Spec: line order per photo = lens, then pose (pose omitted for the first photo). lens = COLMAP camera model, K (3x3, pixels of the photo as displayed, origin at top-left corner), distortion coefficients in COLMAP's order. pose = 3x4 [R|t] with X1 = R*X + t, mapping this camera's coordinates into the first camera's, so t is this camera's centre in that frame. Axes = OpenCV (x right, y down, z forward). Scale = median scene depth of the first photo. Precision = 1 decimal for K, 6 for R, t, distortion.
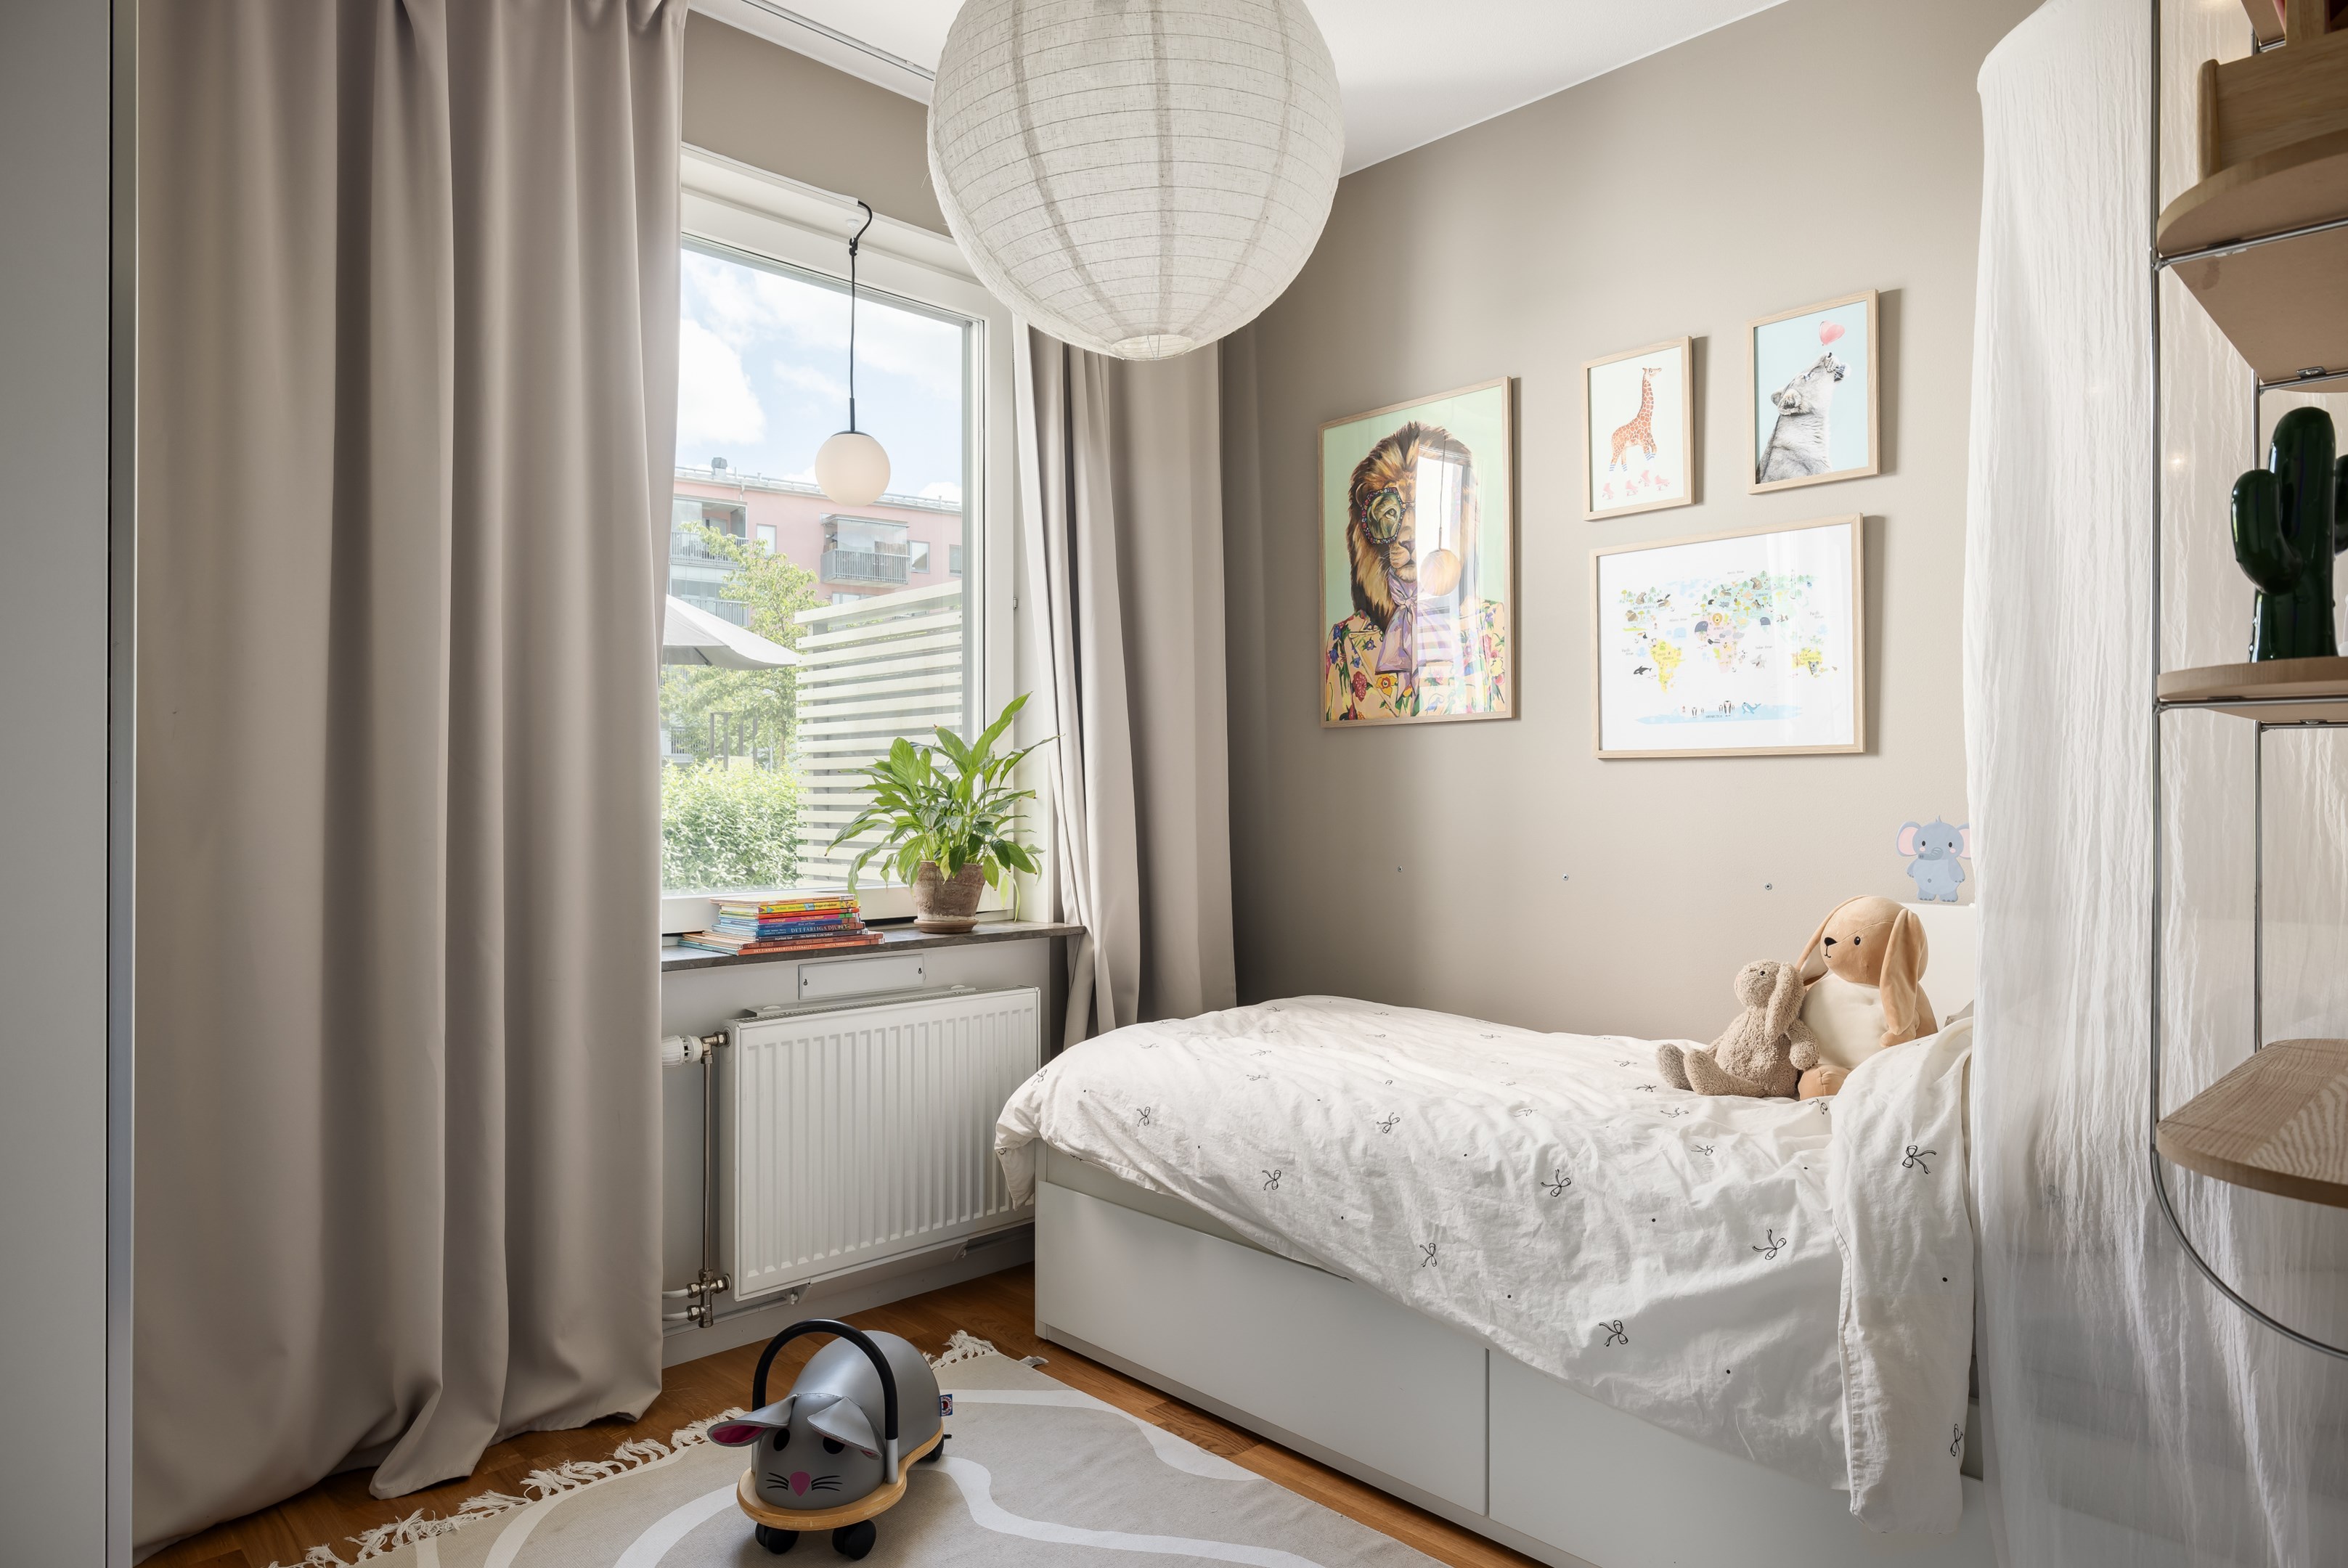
lens RADIAL K [[1411.2, 0, 1173.3], [0, 1411.2, 790.9], [0, 0, 1]] dist [-0.000615, -0.003033]
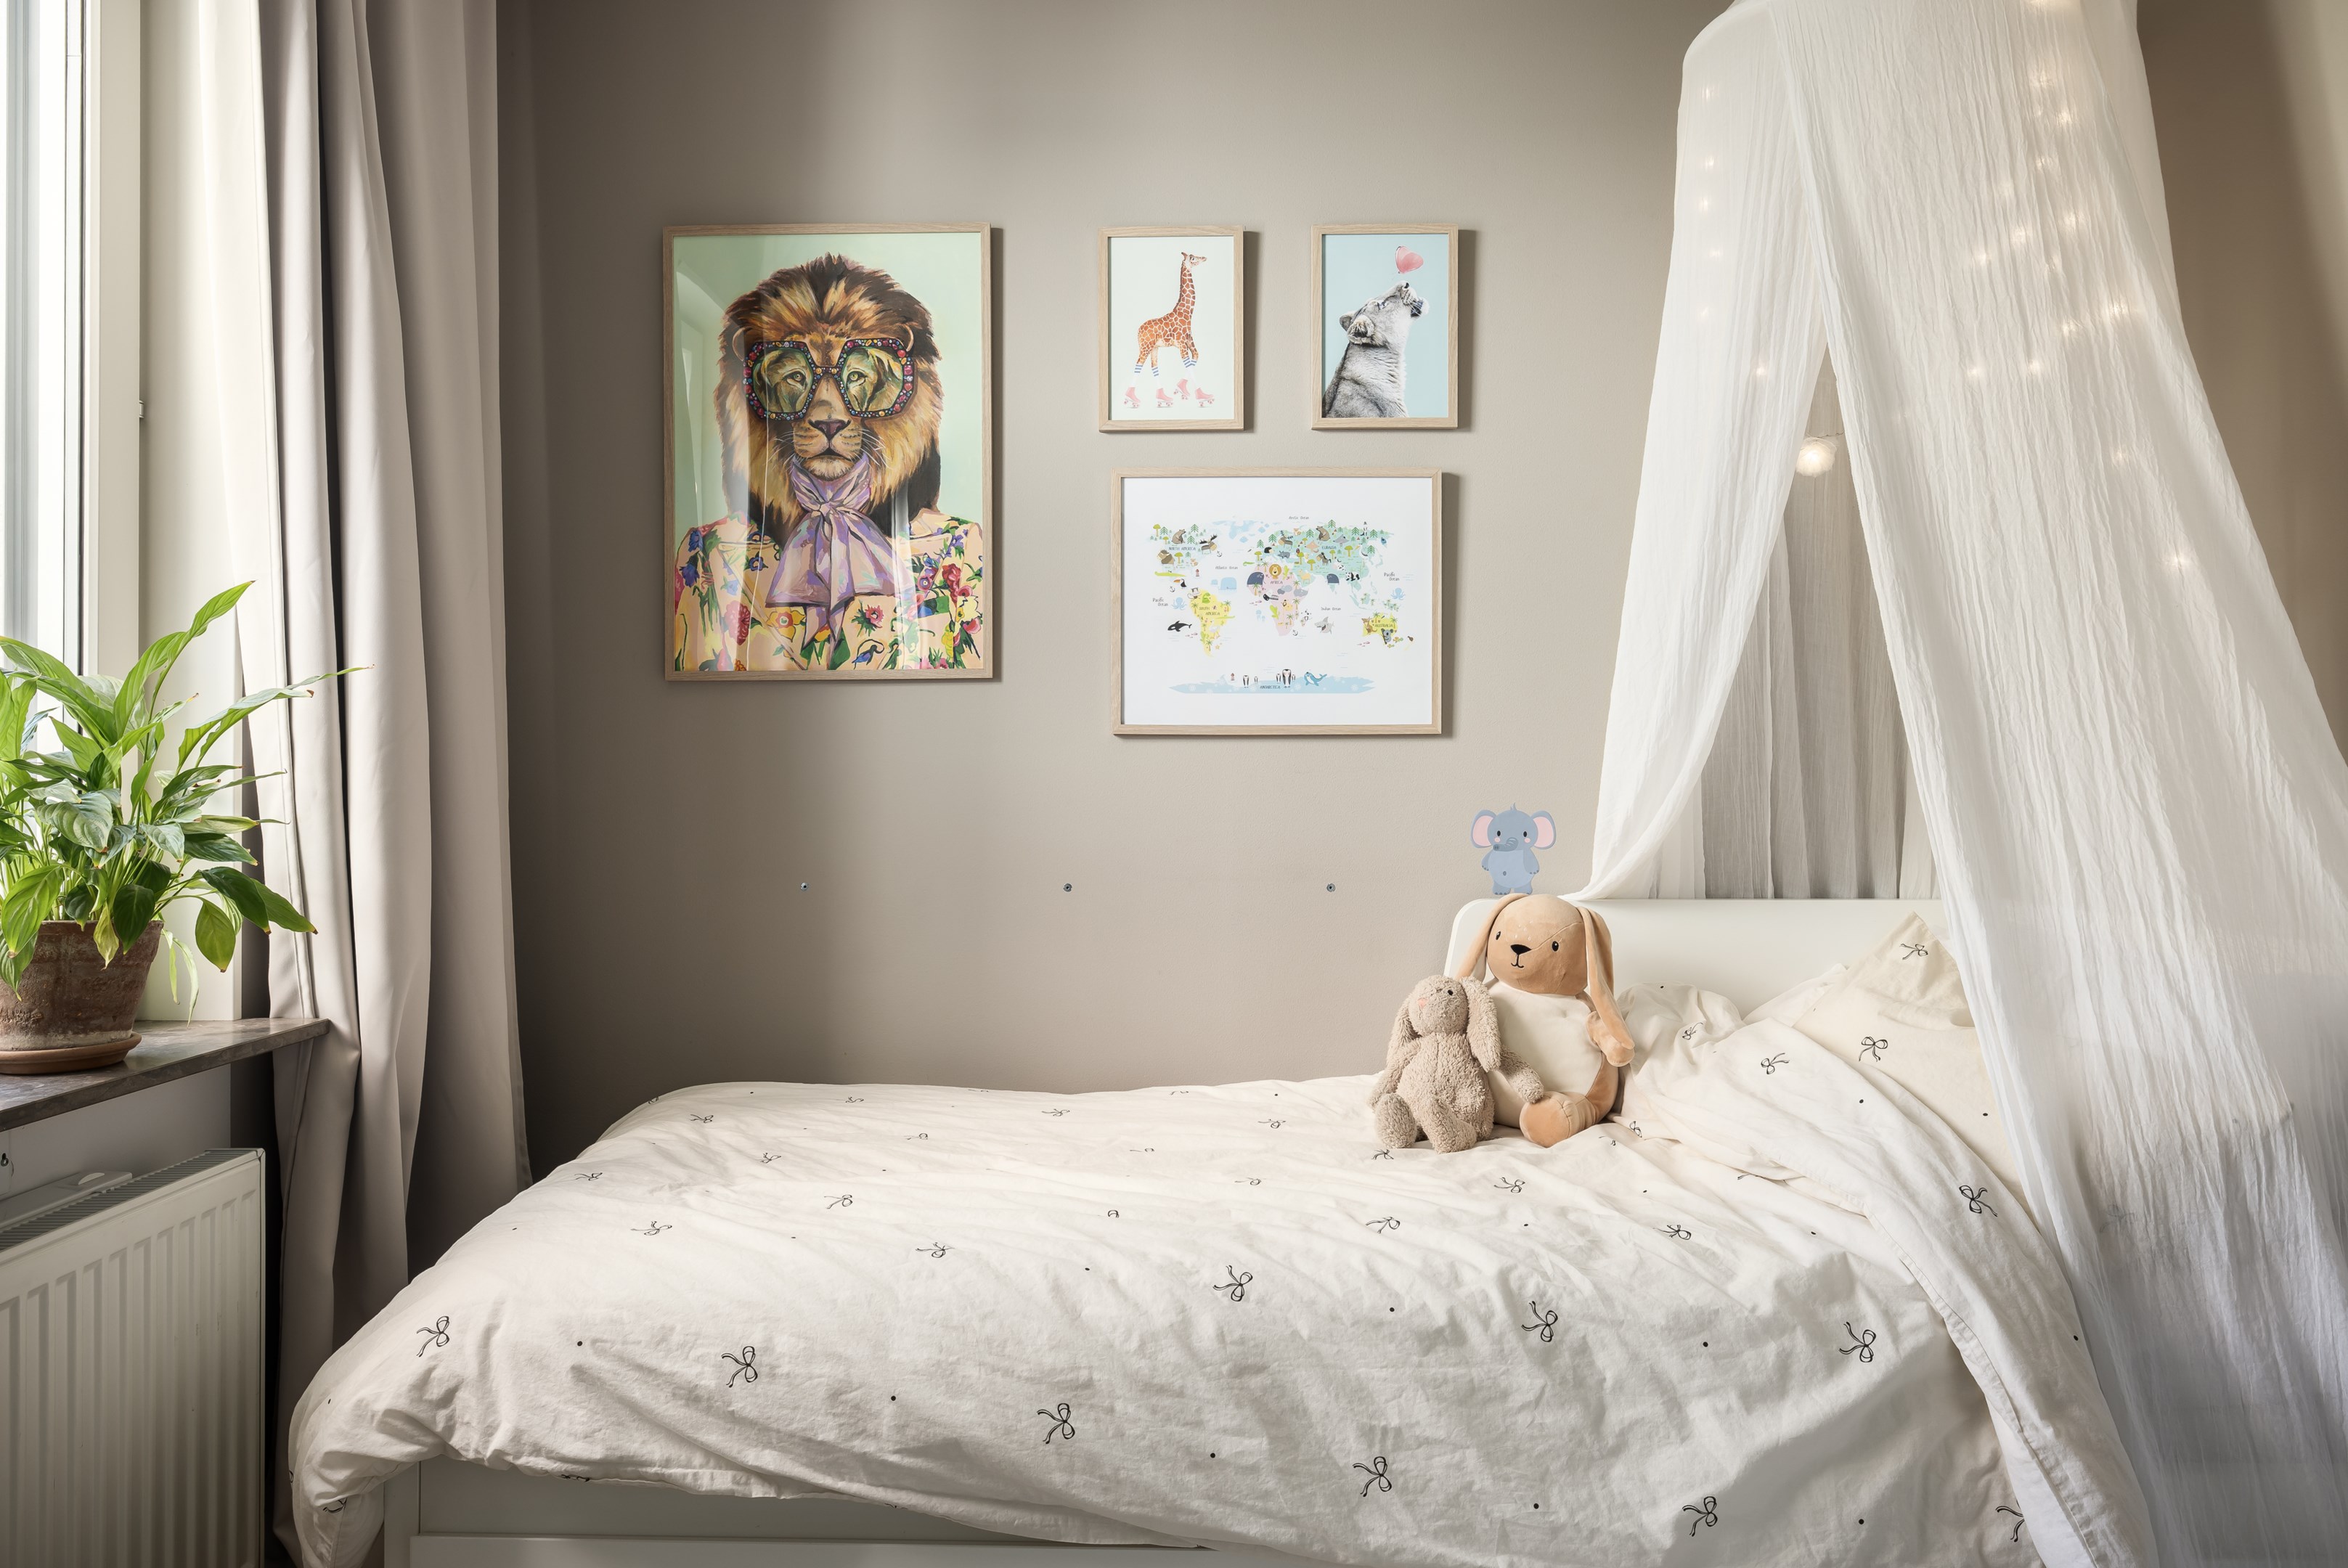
lens RADIAL K [[1474.4, 0, 1174.2], [0, 1474.4, 768.3], [0, 0, 1]] dist [-0.003724, -0.000234]
pose [[0.705682, 0.006735, 0.708497, -0.306204], [-0.002152, 0.999971, -0.007363, 0.002115], [-0.708526, 0.003672, 0.705675, 0.470586]]
